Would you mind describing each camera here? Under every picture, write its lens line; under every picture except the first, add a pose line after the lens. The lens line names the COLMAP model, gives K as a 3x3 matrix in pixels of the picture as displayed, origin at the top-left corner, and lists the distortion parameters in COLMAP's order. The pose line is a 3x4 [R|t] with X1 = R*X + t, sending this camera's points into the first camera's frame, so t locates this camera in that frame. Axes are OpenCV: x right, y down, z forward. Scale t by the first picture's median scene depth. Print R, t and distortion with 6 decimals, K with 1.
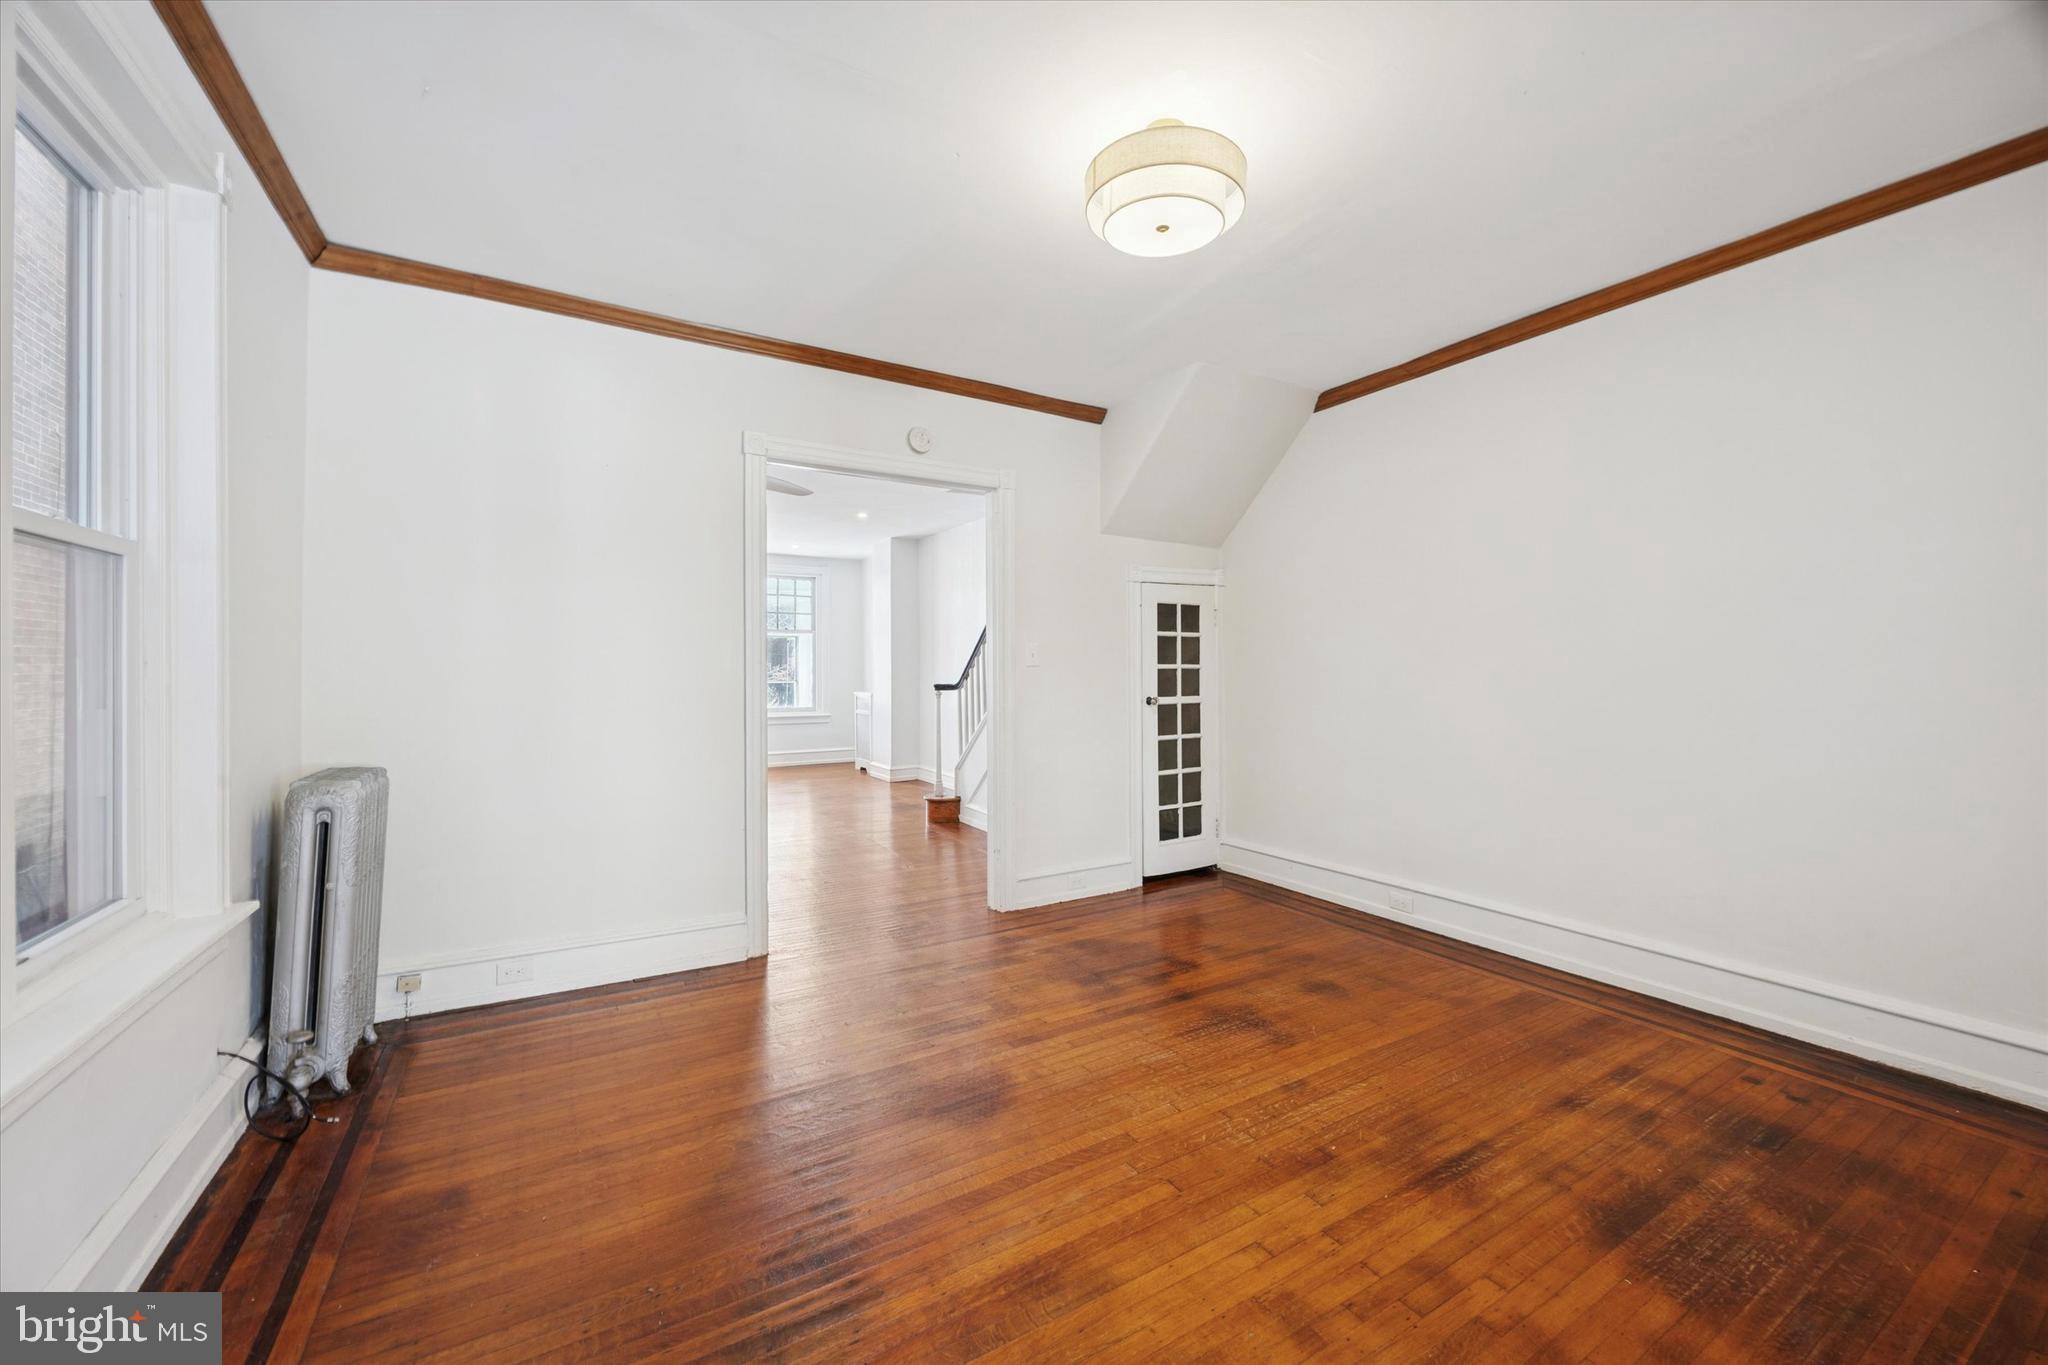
lens RADIAL K [[778.4, 0, 1012.8], [0, 778.4, 668.7], [0, 0, 1]] dist [-0.007013, 0.000227]
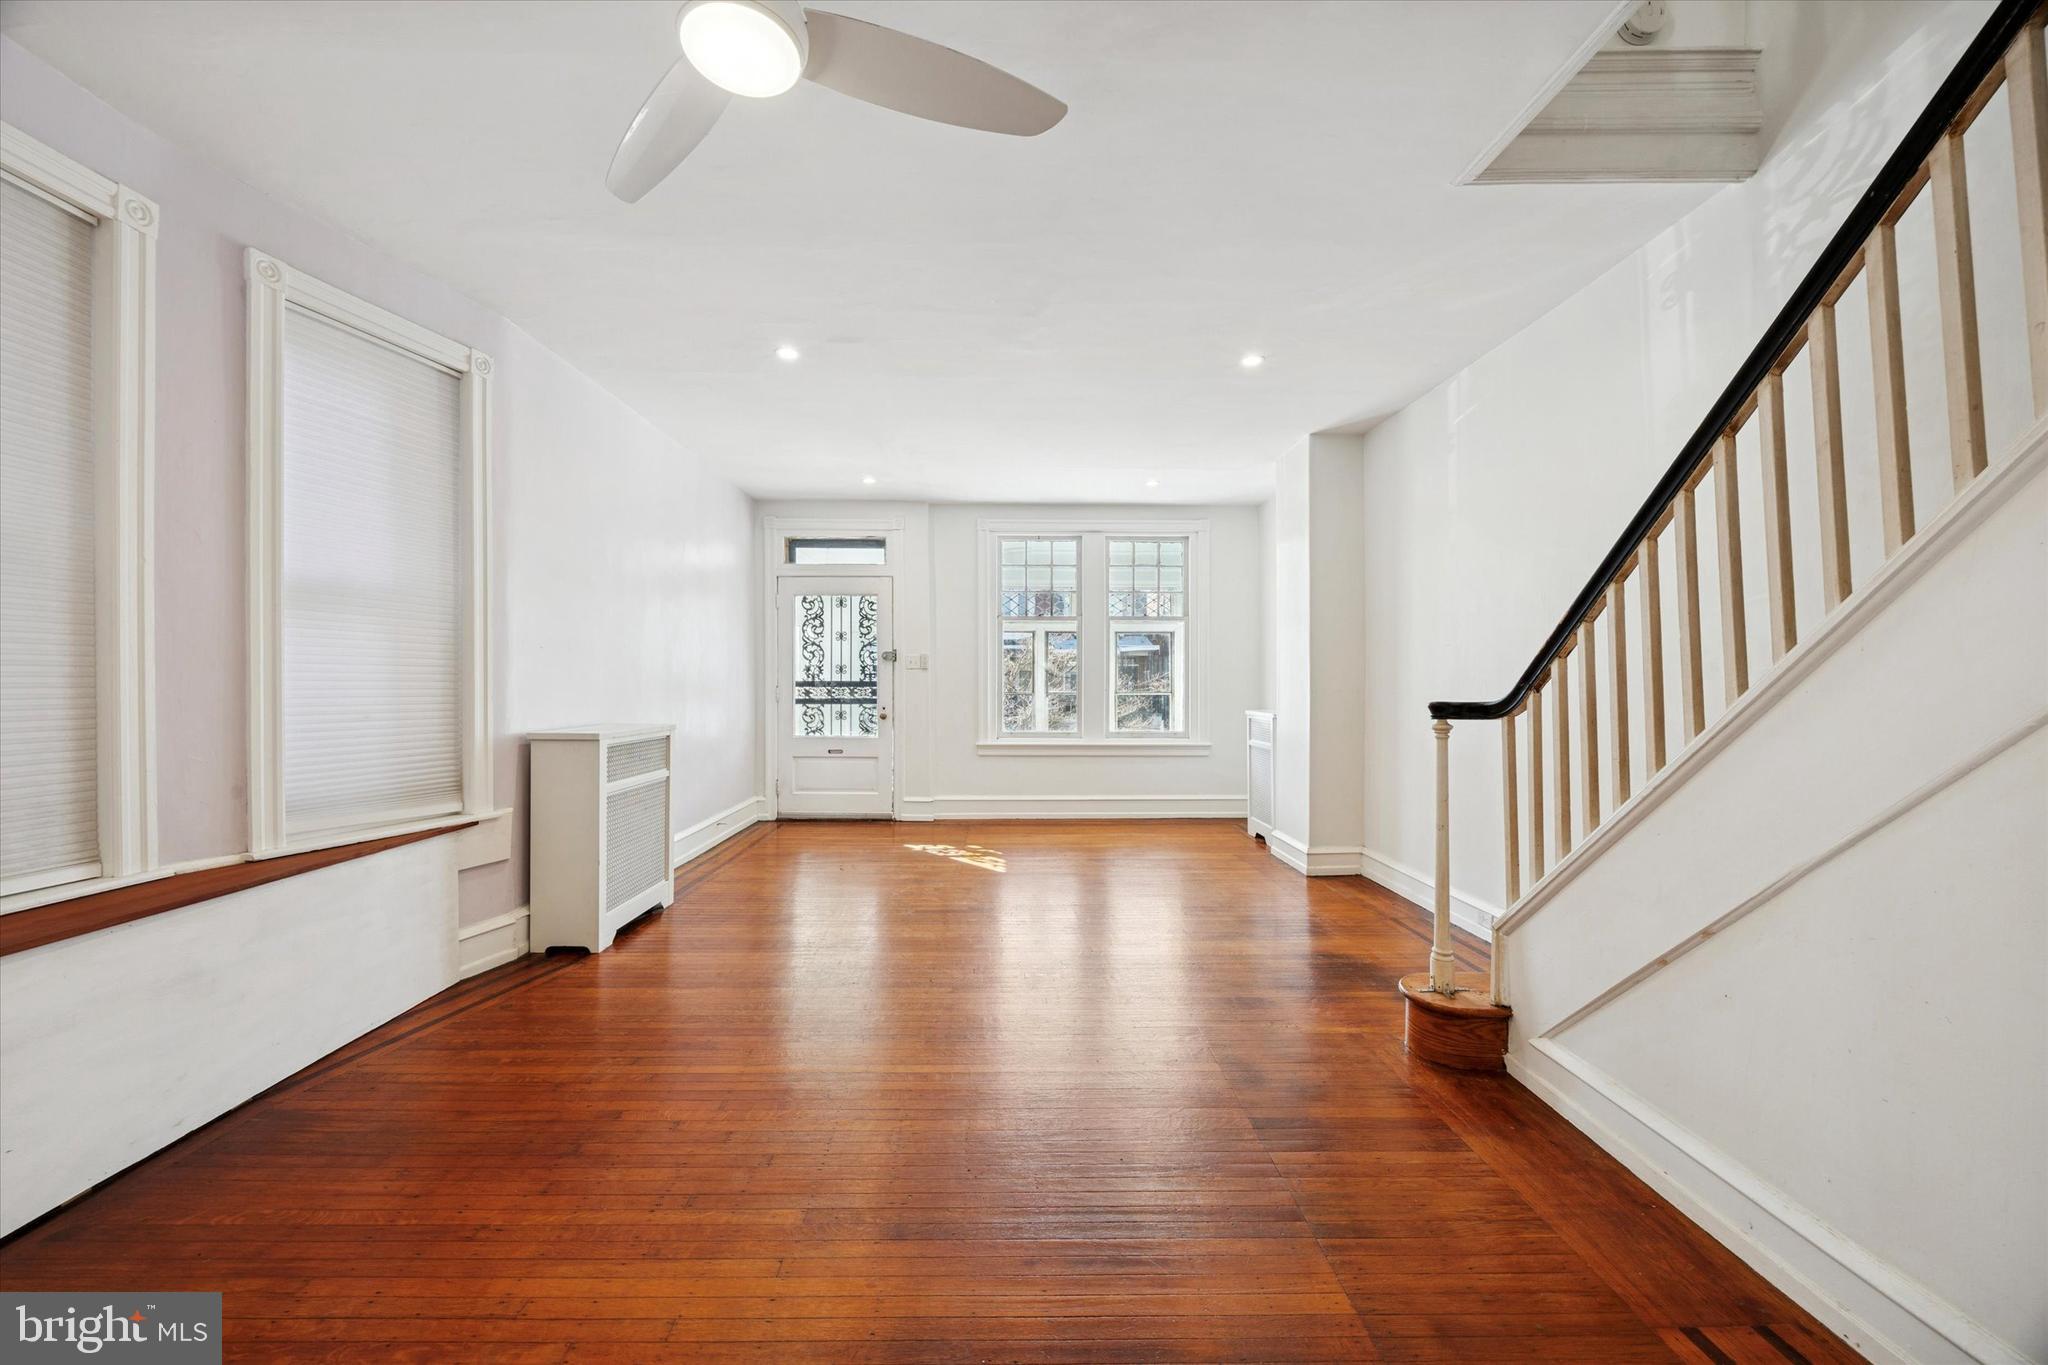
lens RADIAL K [[778.4, 0, 1014.5], [0, 778.4, 689.3], [0, 0, 1]] dist [-0.007013, 0.000227]
pose [[0.870684, 0.004116, -0.491826, -0.092959], [0.000507, 0.999957, 0.009266, 0.009638], [0.491843, -0.008317, 0.870644, 0.571771]]
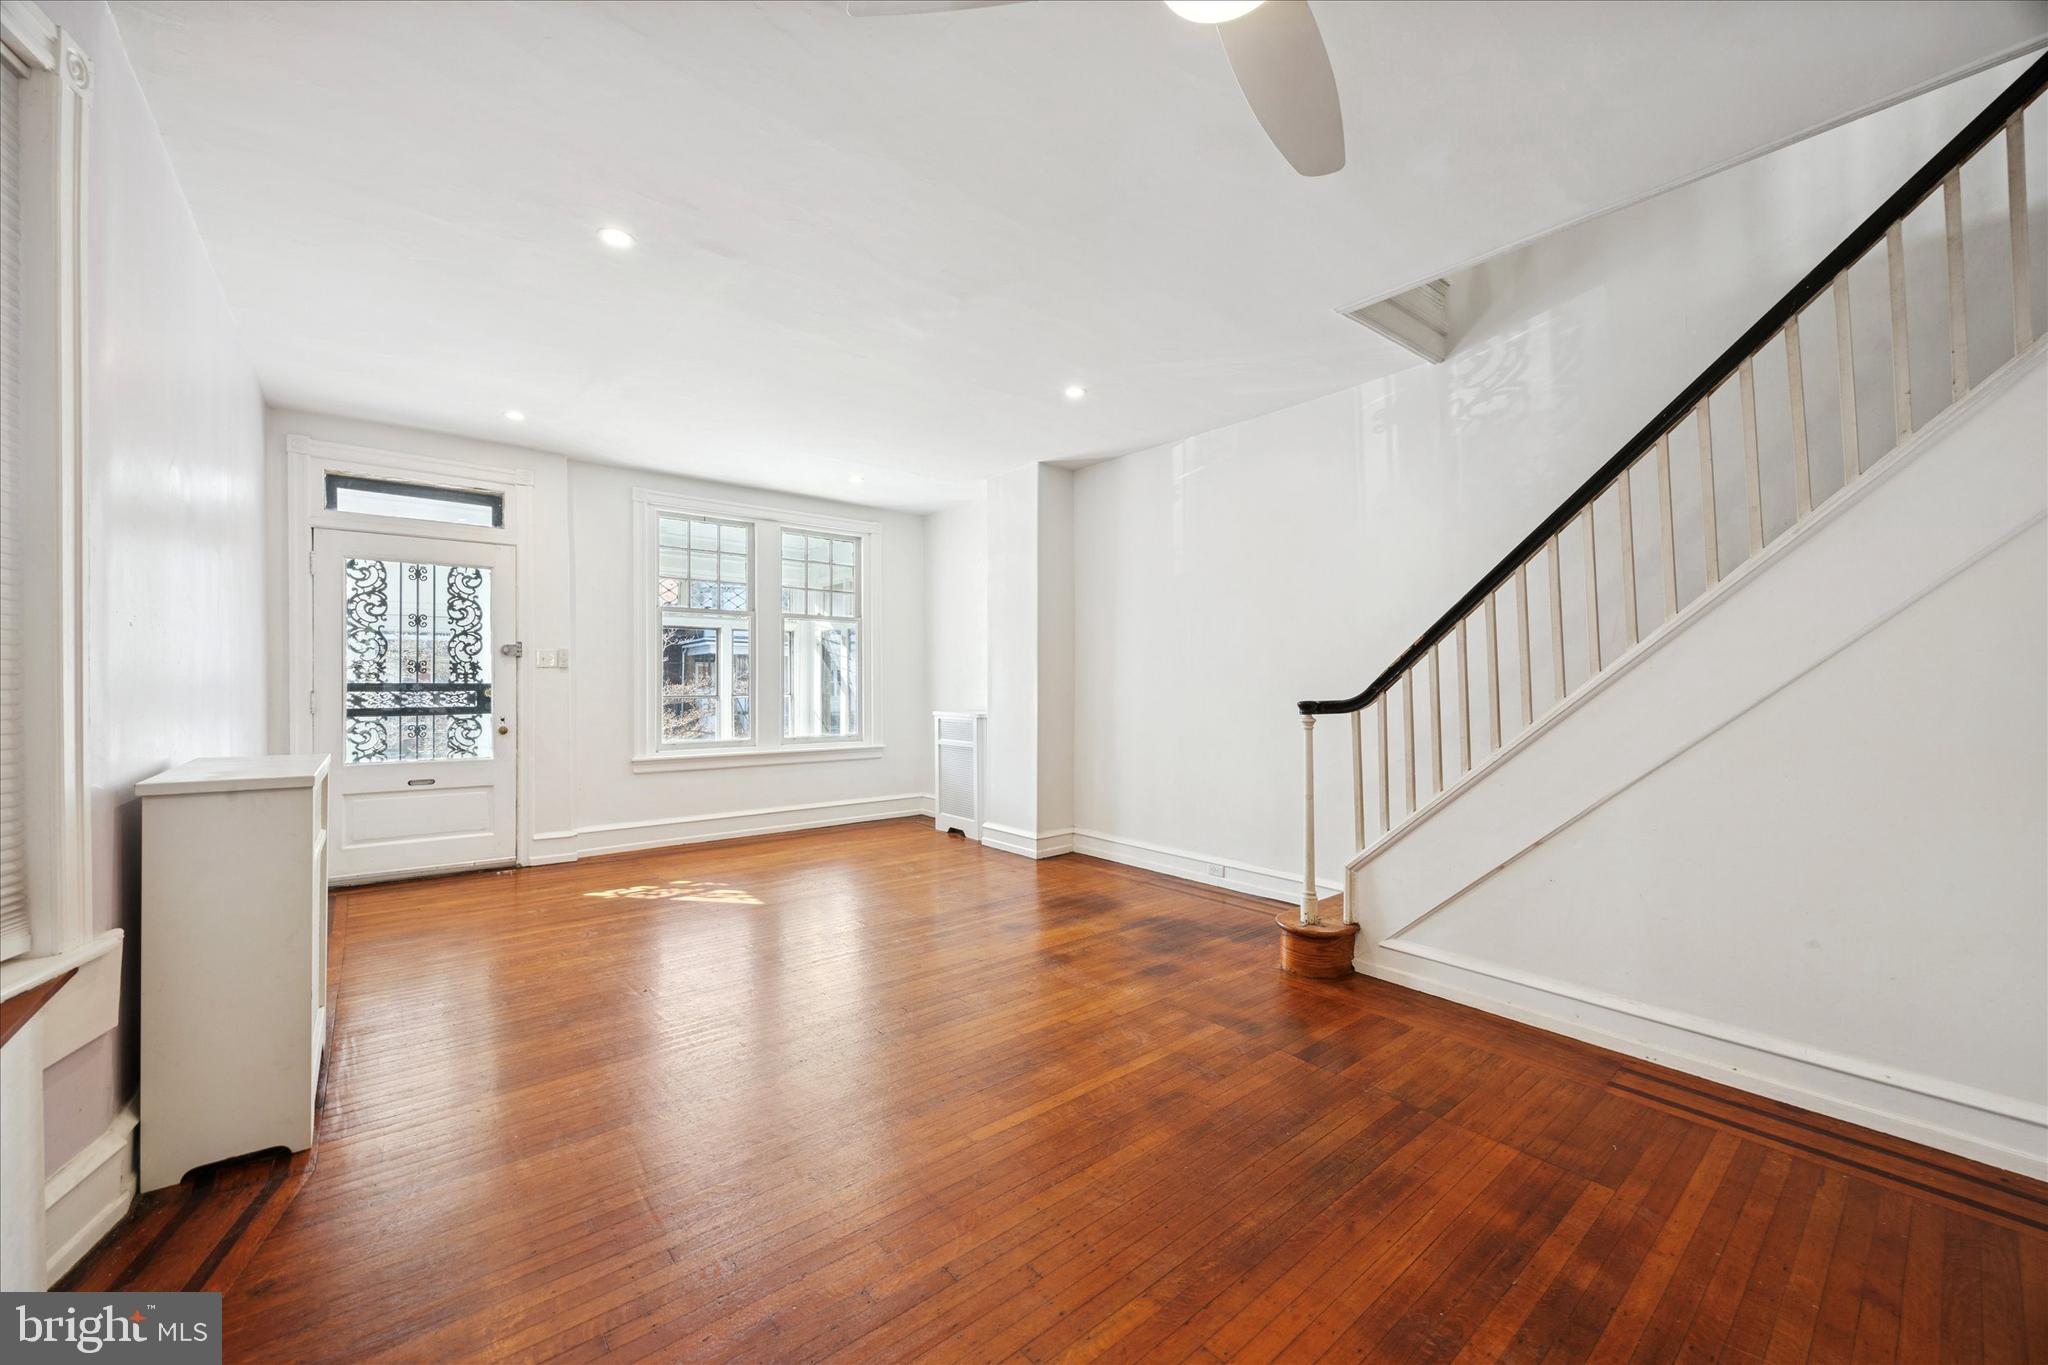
lens RADIAL K [[778.4, 0, 1013.5], [0, 778.4, 685.1], [0, 0, 1]] dist [-0.007013, 0.000227]
pose [[0.988308, -0.000758, 0.152469, -0.371042], [0.000315, 0.999996, 0.002931, 0.007705], [-0.152471, -0.002849, 0.988304, 0.542495]]
